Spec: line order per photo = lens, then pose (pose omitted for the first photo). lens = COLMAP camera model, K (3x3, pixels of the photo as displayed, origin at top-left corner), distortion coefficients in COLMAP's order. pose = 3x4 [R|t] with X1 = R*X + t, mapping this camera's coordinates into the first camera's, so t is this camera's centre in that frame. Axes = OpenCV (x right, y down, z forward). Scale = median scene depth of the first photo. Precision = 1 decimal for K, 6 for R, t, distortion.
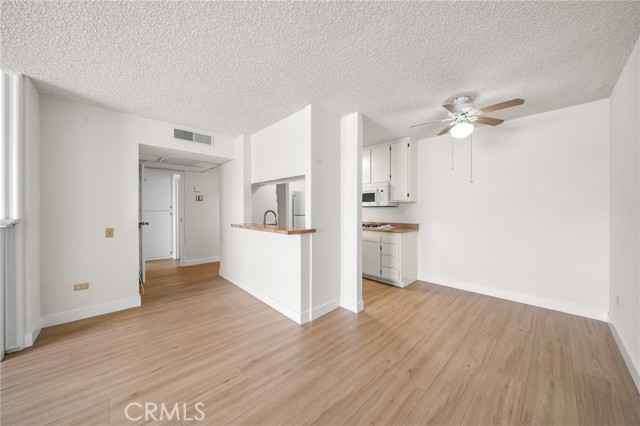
lens RADIAL K [[222.1, 0, 318.3], [0, 222.1, 212.4], [0, 0, 1]] dist [-0.005309, -0.000165]
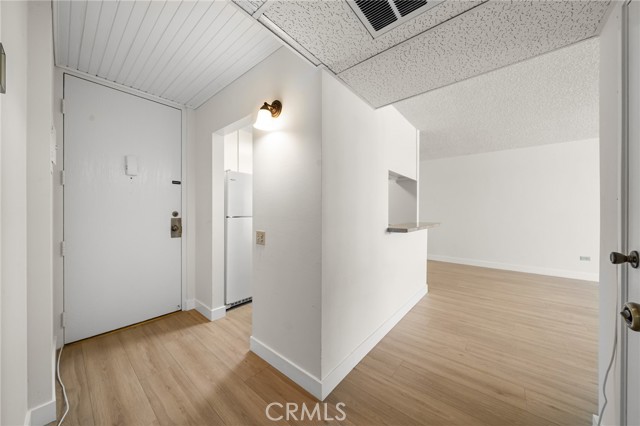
lens RADIAL K [[222.1, 0, 318.8], [0, 222.1, 214.8], [0, 0, 1]] dist [-0.005309, -0.000165]
pose [[-0.118789, -0.004073, 0.992911, -0.858636], [0.007654, 0.999958, 0.005018, 0.009889], [-0.992890, 0.008196, -0.118752, 1.161302]]
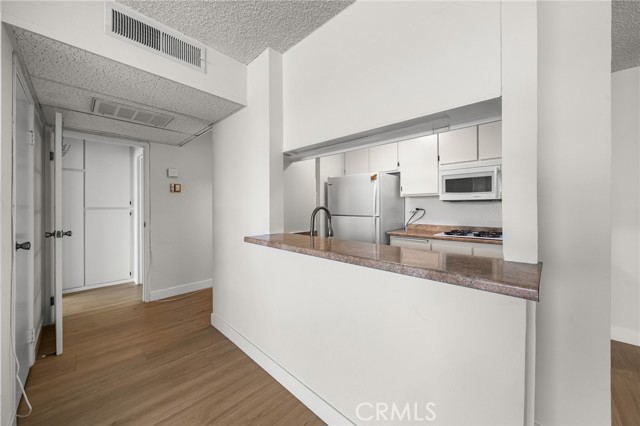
lens RADIAL K [[241.6, 0, 319.2], [0, 241.6, 209.8], [0, 0, 1]] dist [-0.001895, -0.000059]
pose [[0.999141, -0.001888, 0.041398, -0.232460], [0.002044, 0.999991, -0.003733, 0.000494], [-0.041390, 0.003815, 0.999136, 0.440445]]
